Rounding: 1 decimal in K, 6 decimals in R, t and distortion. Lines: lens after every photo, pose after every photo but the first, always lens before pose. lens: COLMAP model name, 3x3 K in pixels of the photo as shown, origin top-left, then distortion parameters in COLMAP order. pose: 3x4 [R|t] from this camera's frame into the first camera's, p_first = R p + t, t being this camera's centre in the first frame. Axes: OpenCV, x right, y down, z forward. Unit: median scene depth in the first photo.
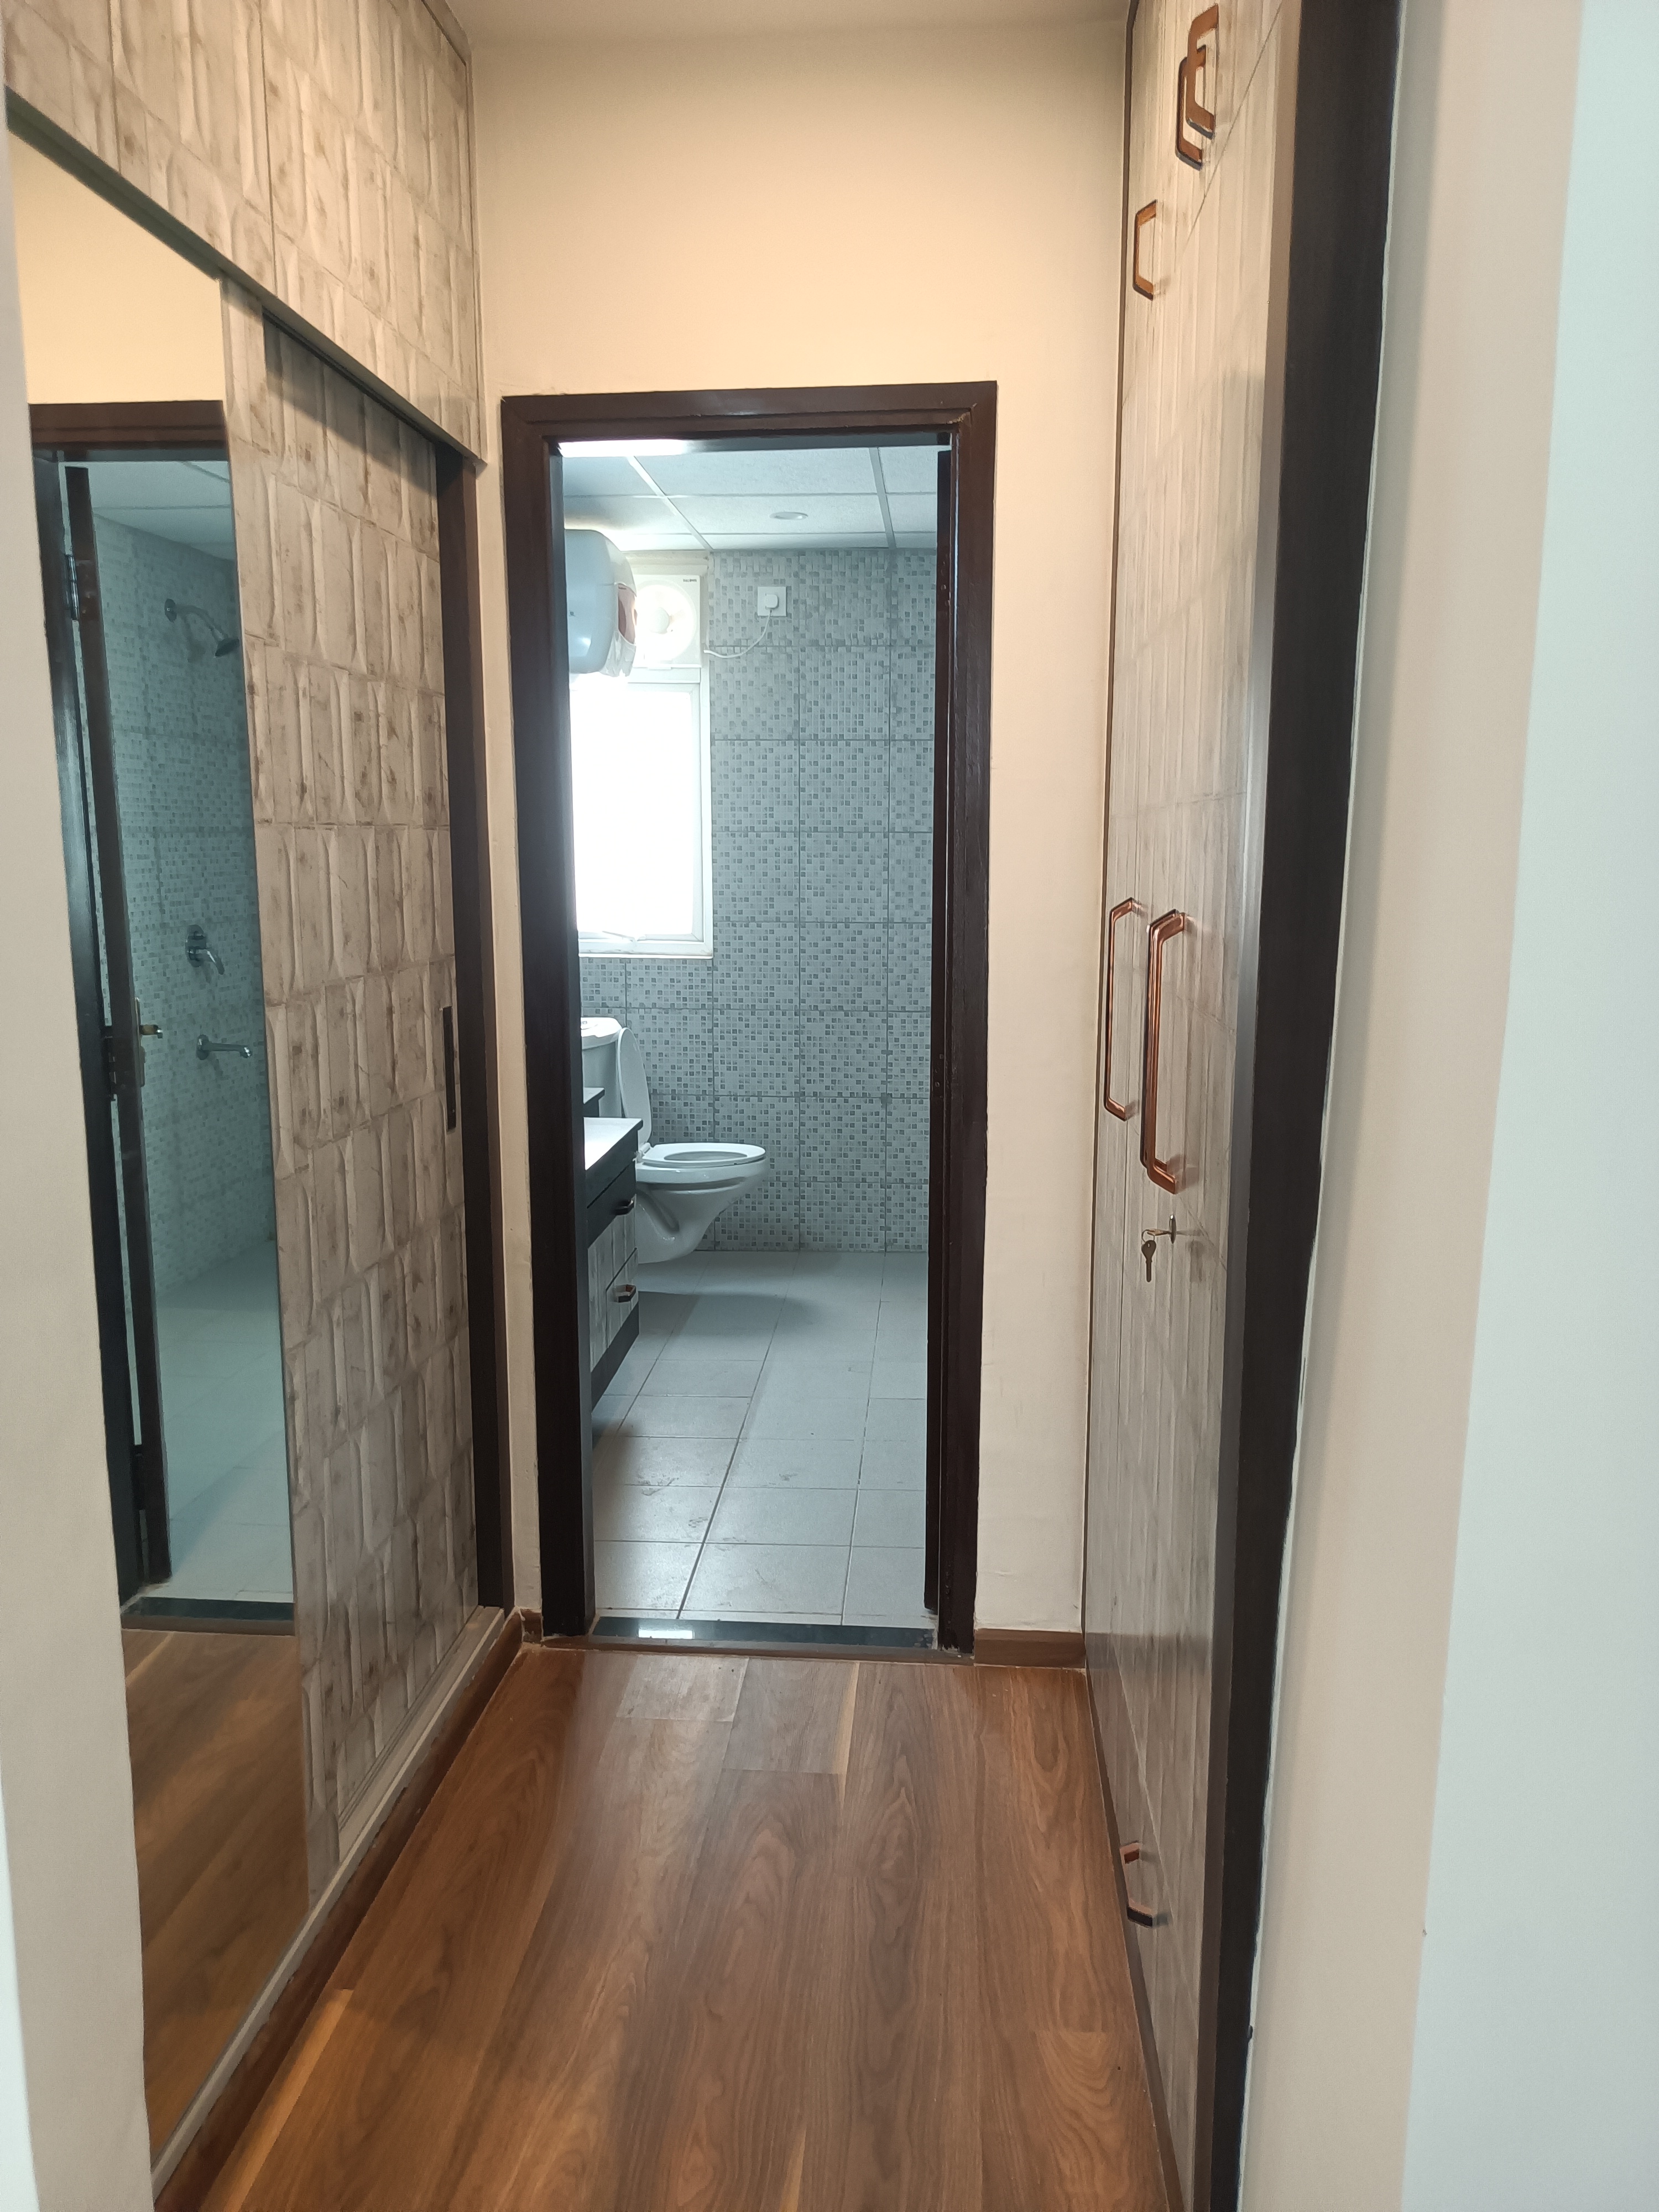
lens RADIAL K [[1656.2, 0, 836.6], [0, 1656.2, 1113.6], [0, 0, 1]] dist [0.044375, -0.031723]
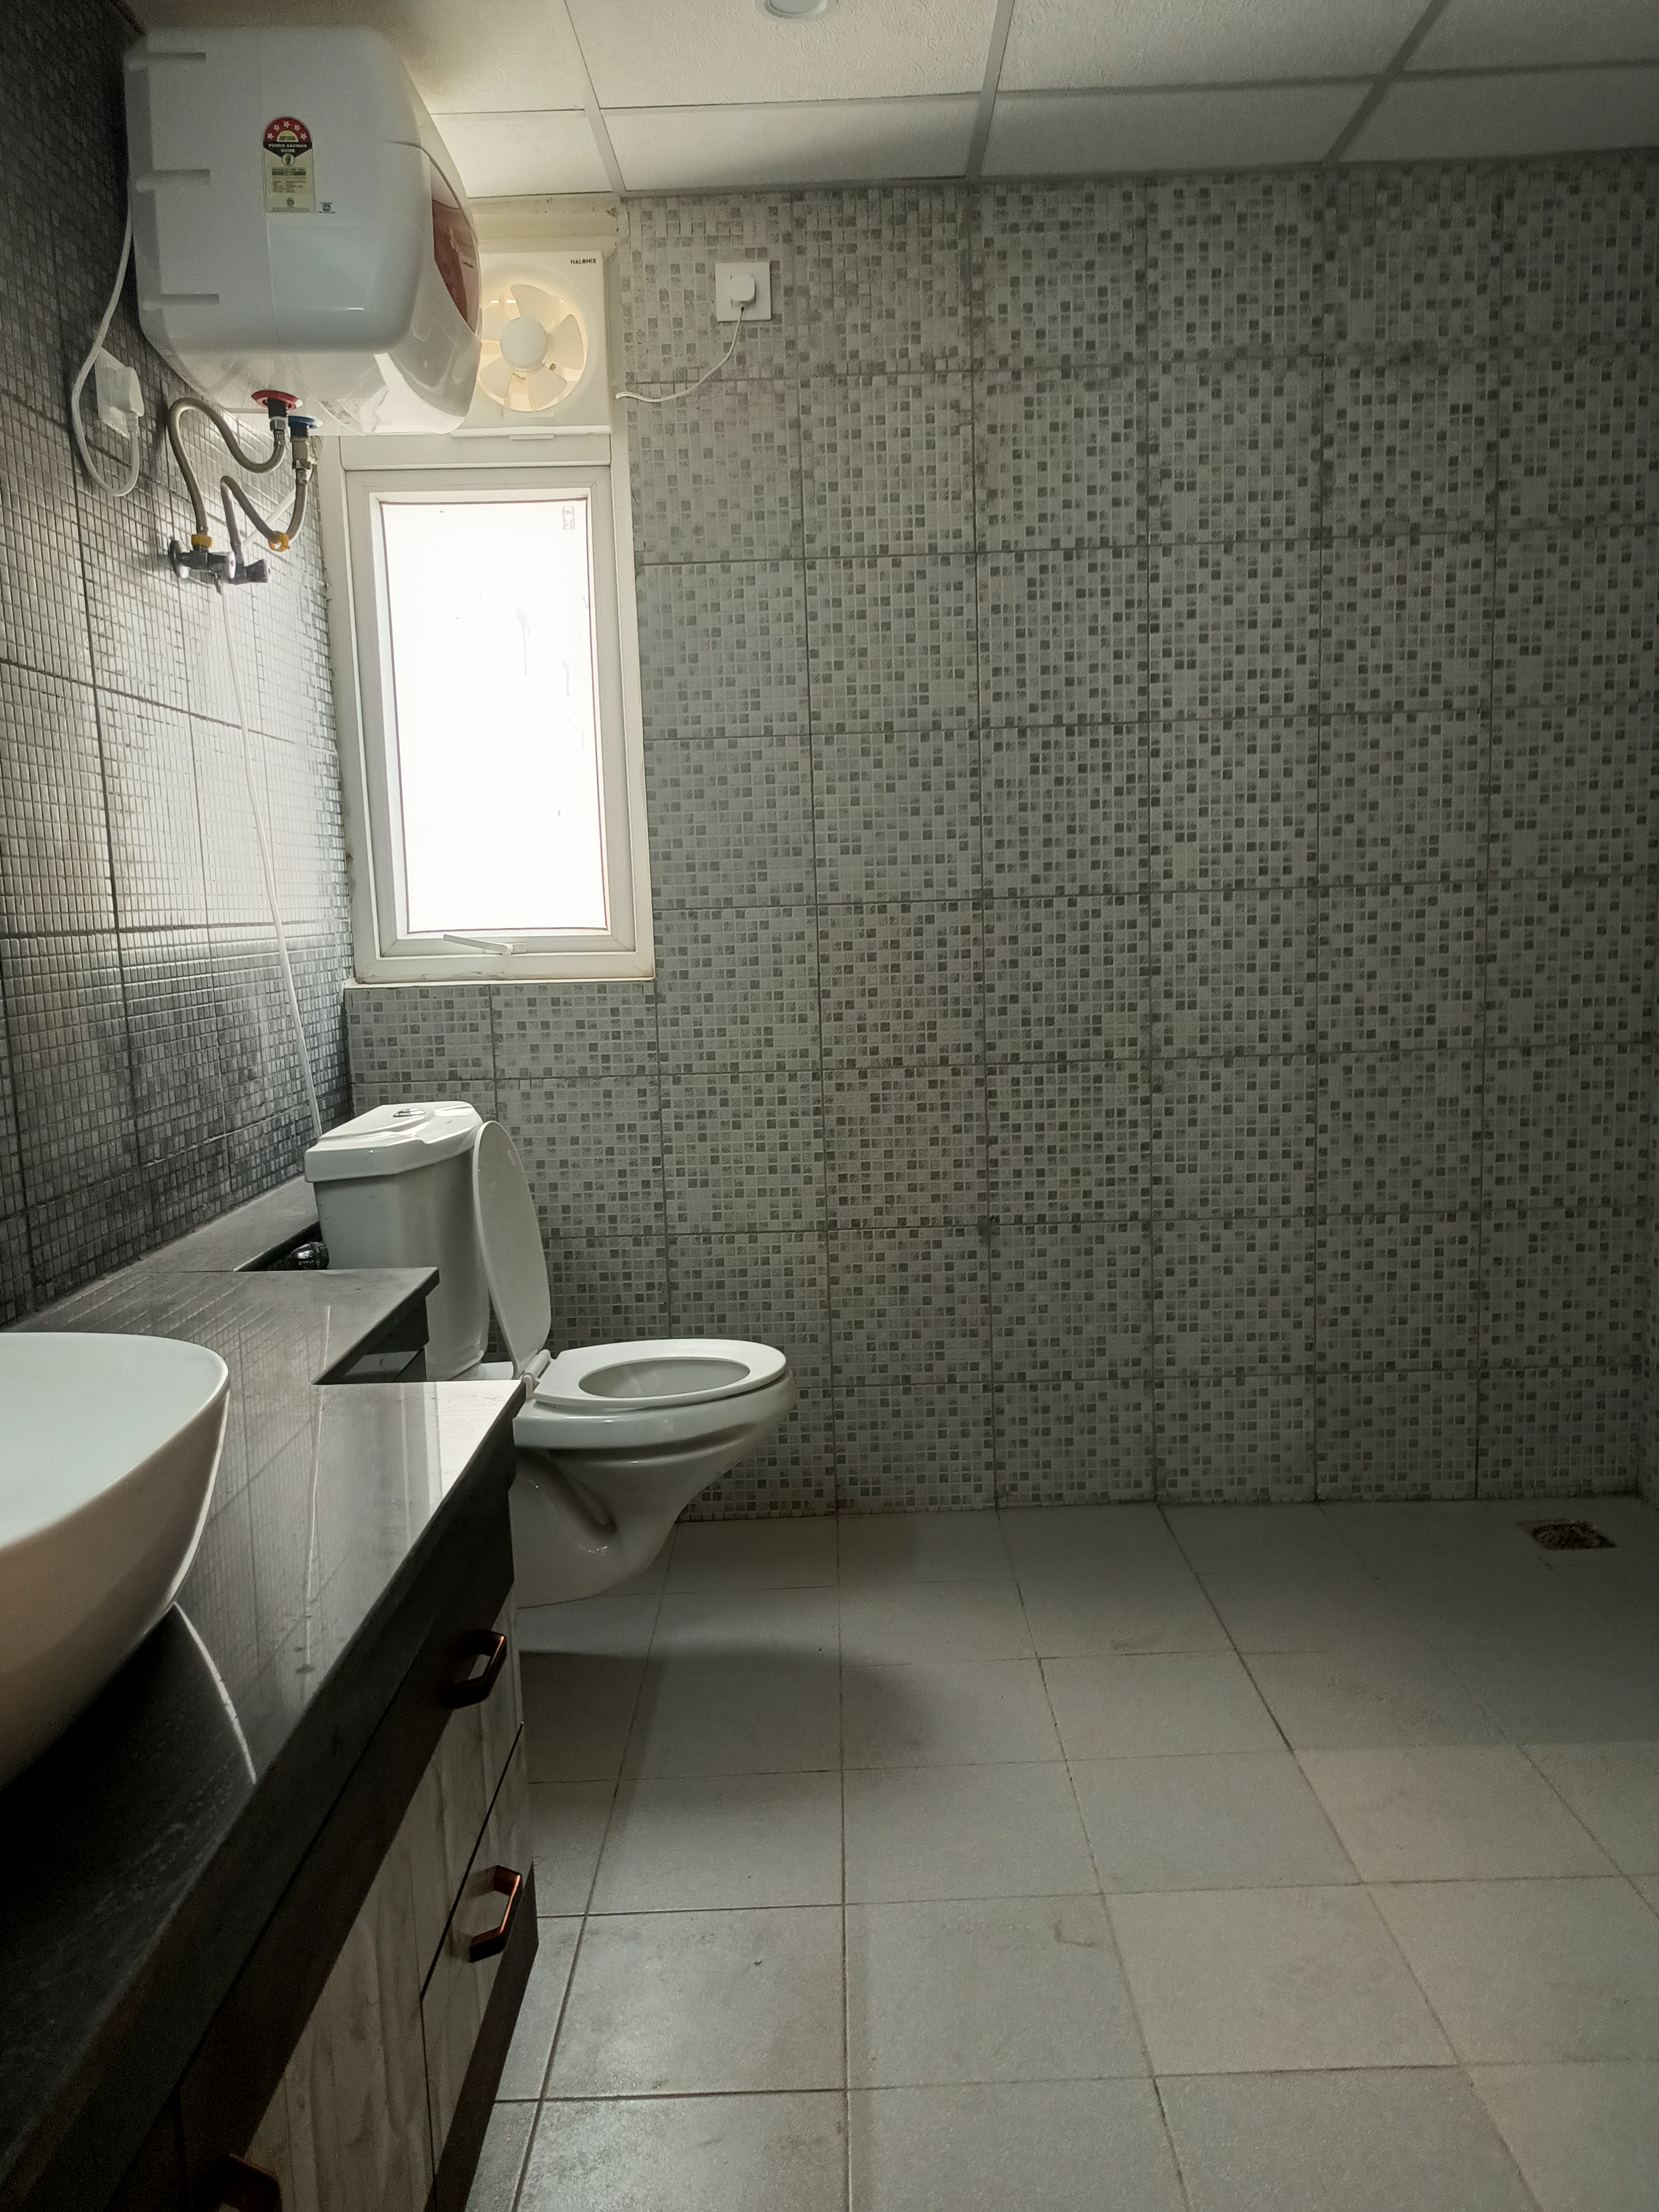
lens RADIAL K [[1656.2, 0, 821.9], [0, 1656.2, 1102.1], [0, 0, 1]] dist [0.044375, -0.031723]
pose [[0.997659, -0.044138, 0.052229, -0.051432], [0.046333, 0.998060, -0.041586, -0.030070], [-0.050292, 0.043909, 0.997769, 0.473733]]
